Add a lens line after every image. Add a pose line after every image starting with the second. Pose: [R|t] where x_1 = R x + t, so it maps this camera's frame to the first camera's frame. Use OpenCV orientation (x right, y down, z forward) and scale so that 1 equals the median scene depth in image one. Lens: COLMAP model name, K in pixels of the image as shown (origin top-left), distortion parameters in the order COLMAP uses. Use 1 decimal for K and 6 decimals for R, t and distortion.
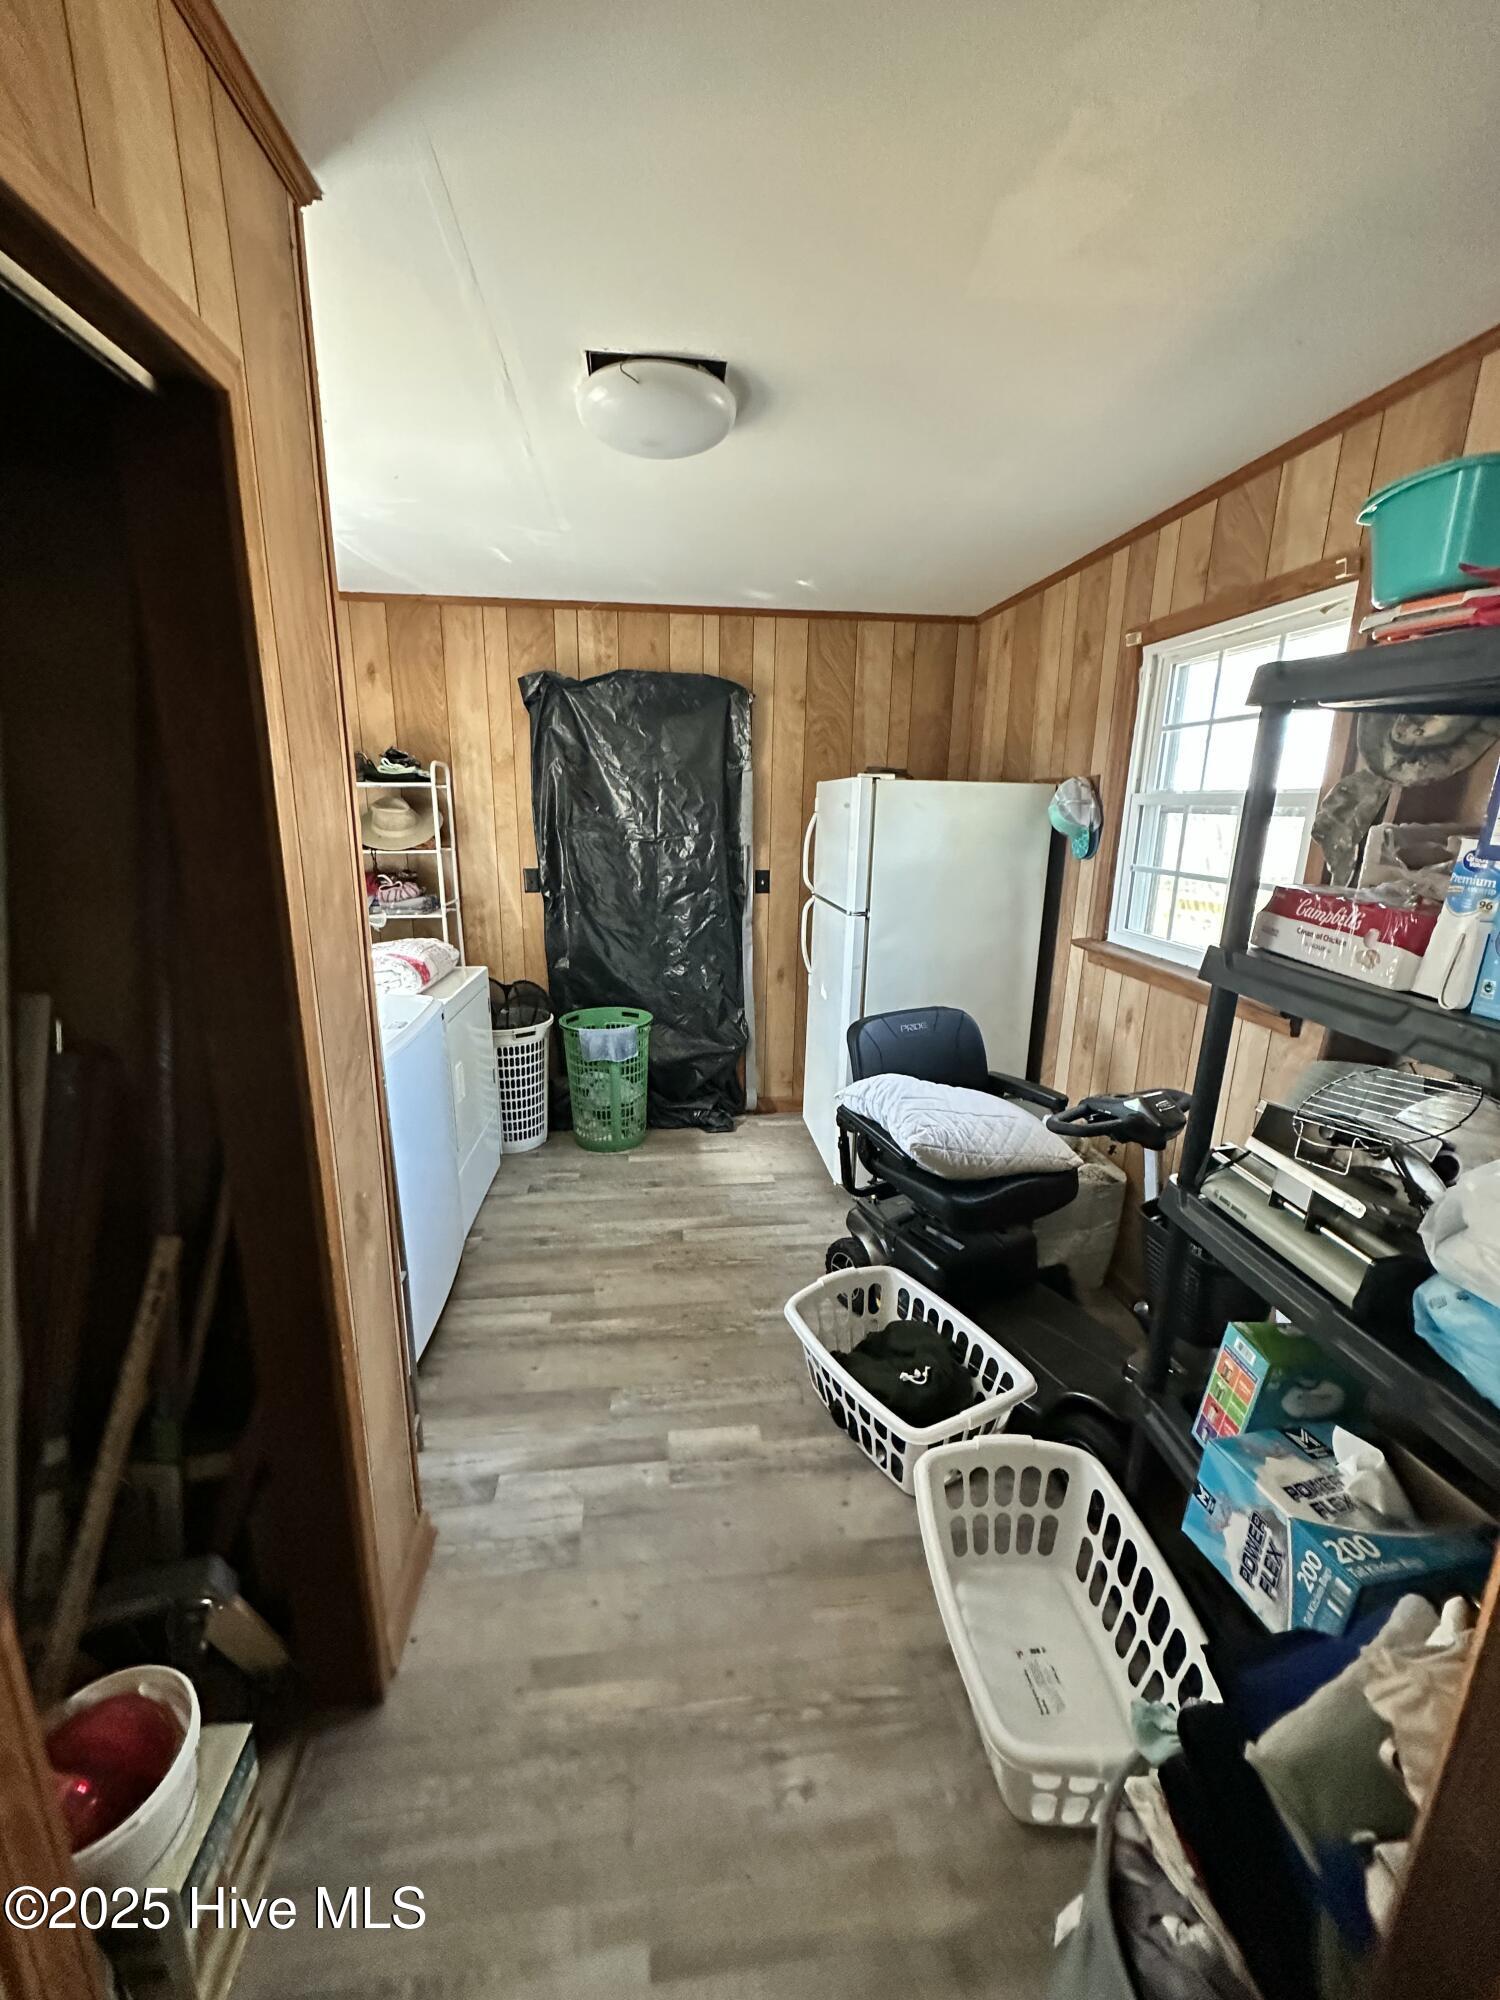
lens RADIAL K [[798.6, 0, 751.5], [0, 798.6, 1000.7], [0, 0, 1]] dist [-0.003789, 0.000962]
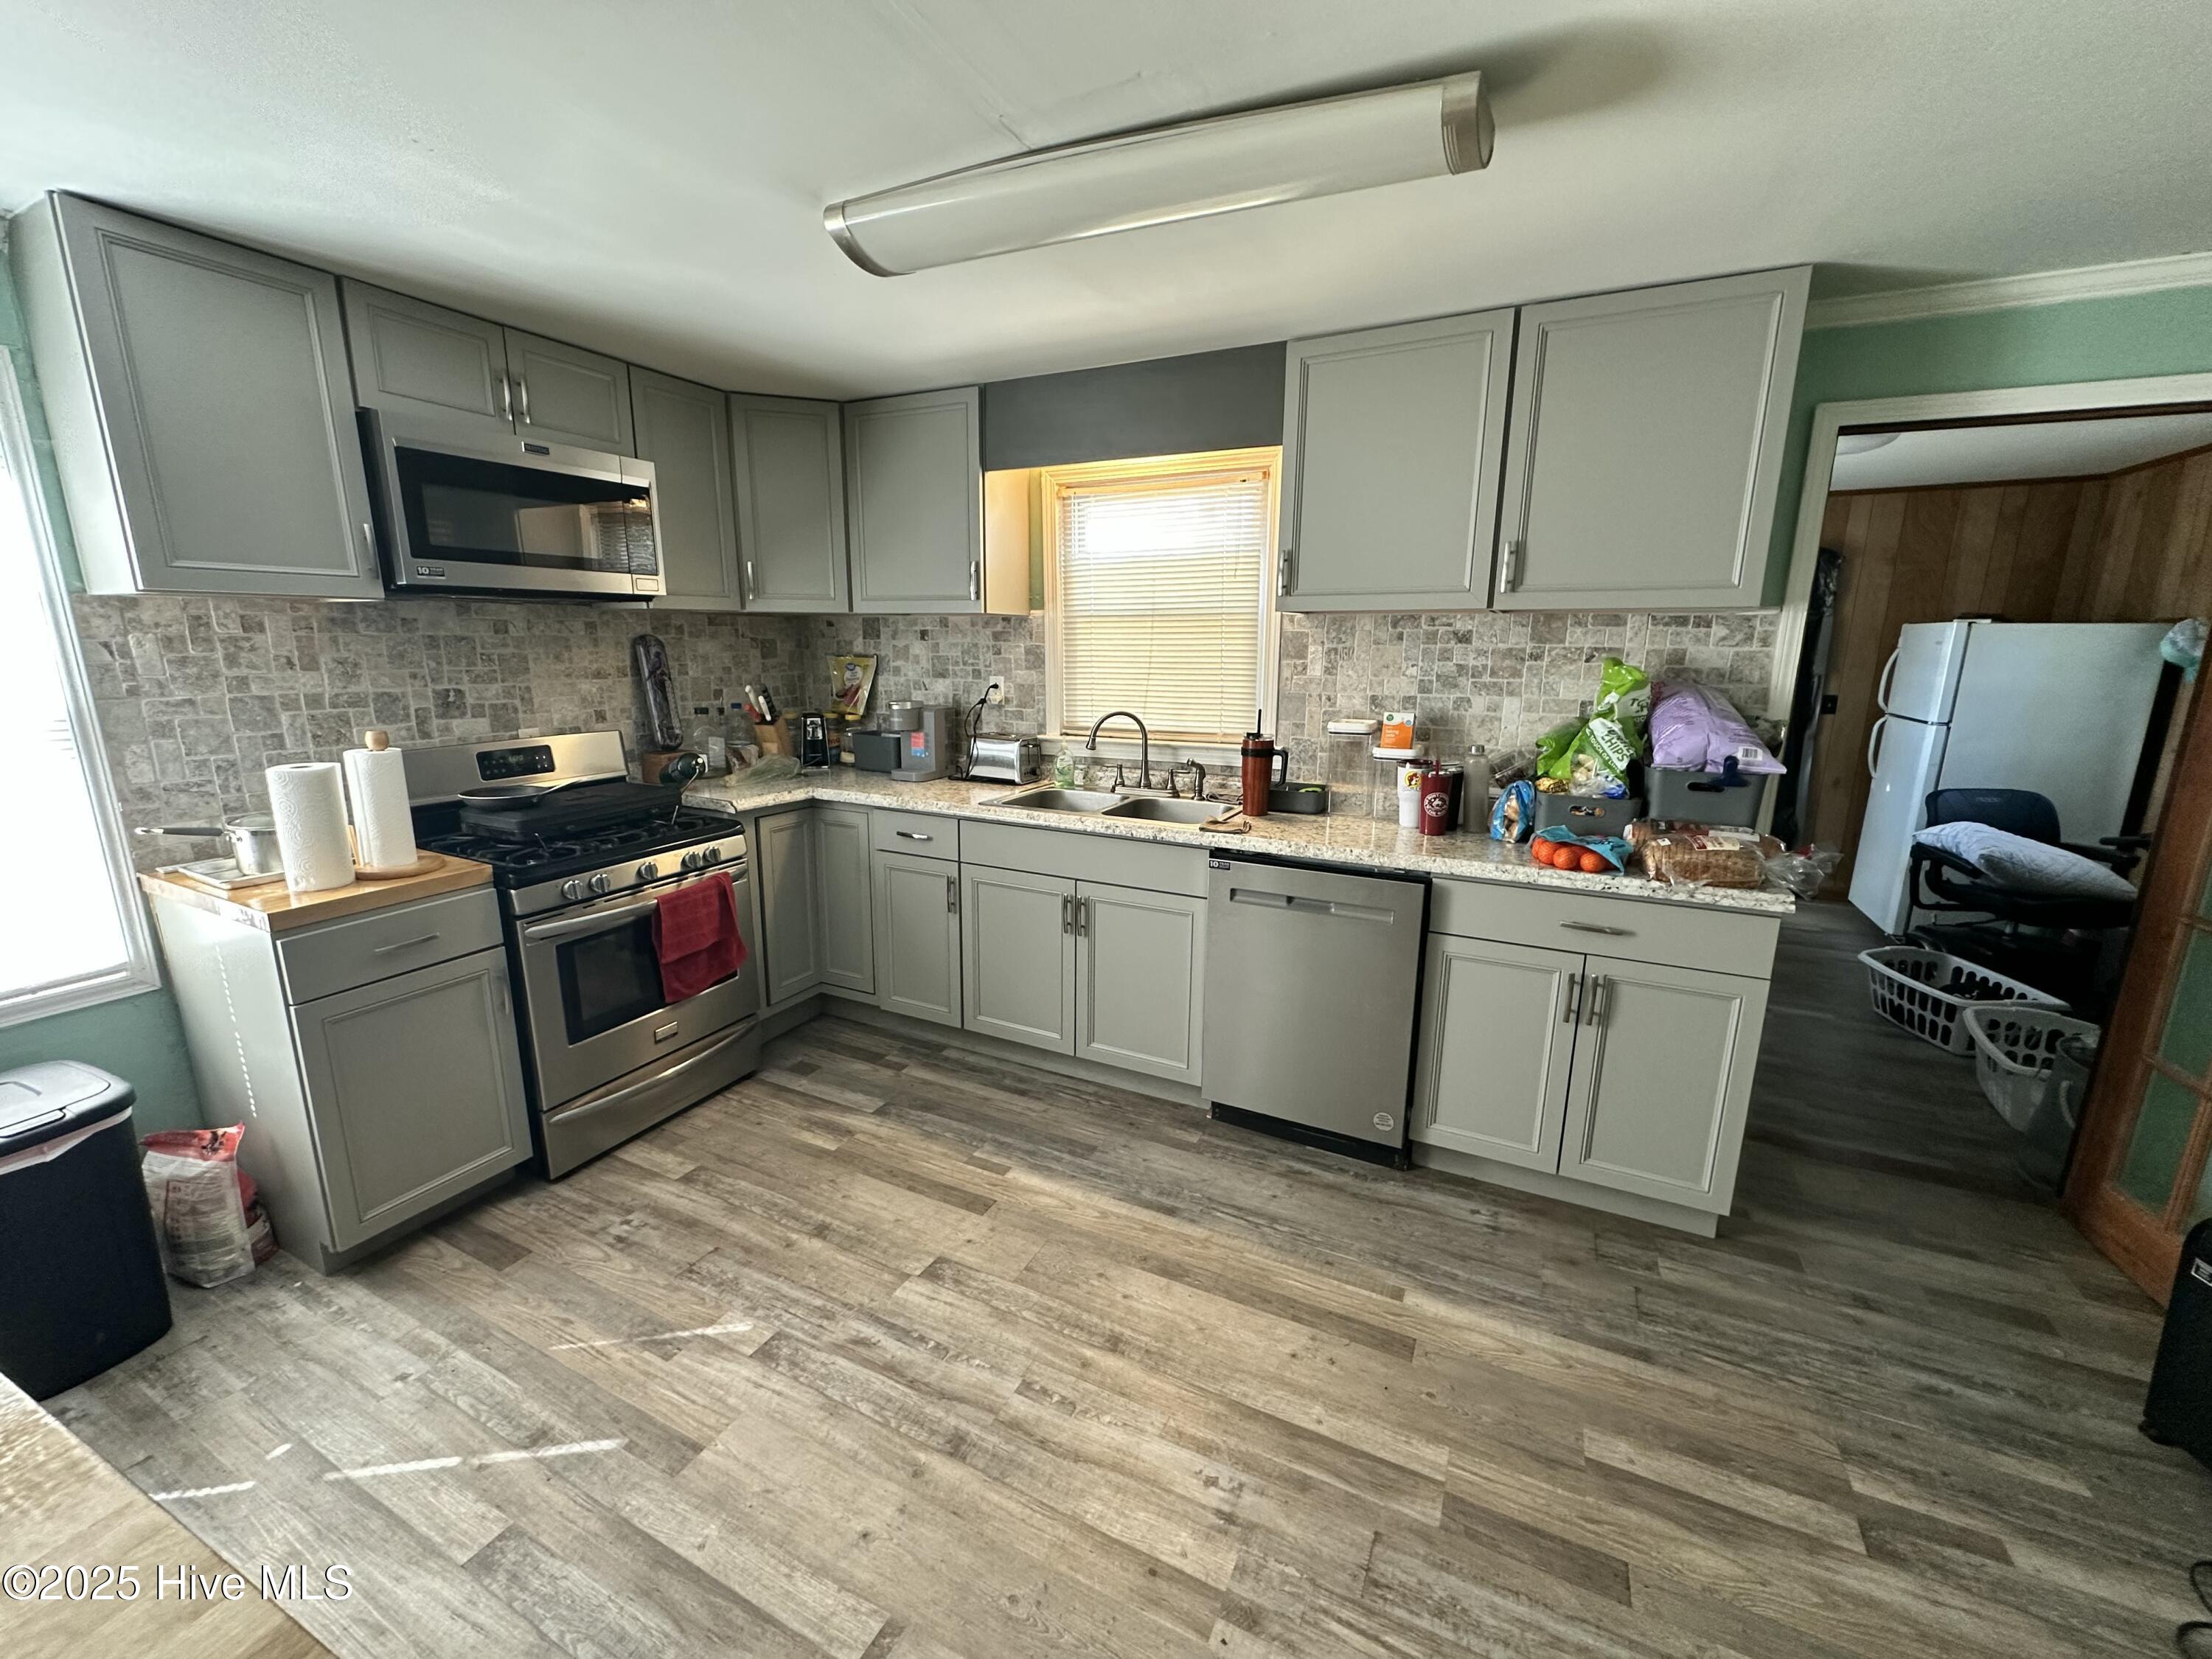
lens RADIAL K [[883.3, 0, 1106.8], [0, 883.3, 831.0], [0, 0, 1]] dist [-0.003789, 0.000962]
pose [[0.832293, 0.103347, -0.544617, -0.177394], [-0.119630, 0.992803, 0.005575, 0.196277], [0.541274, 0.060512, 0.838666, -0.844528]]
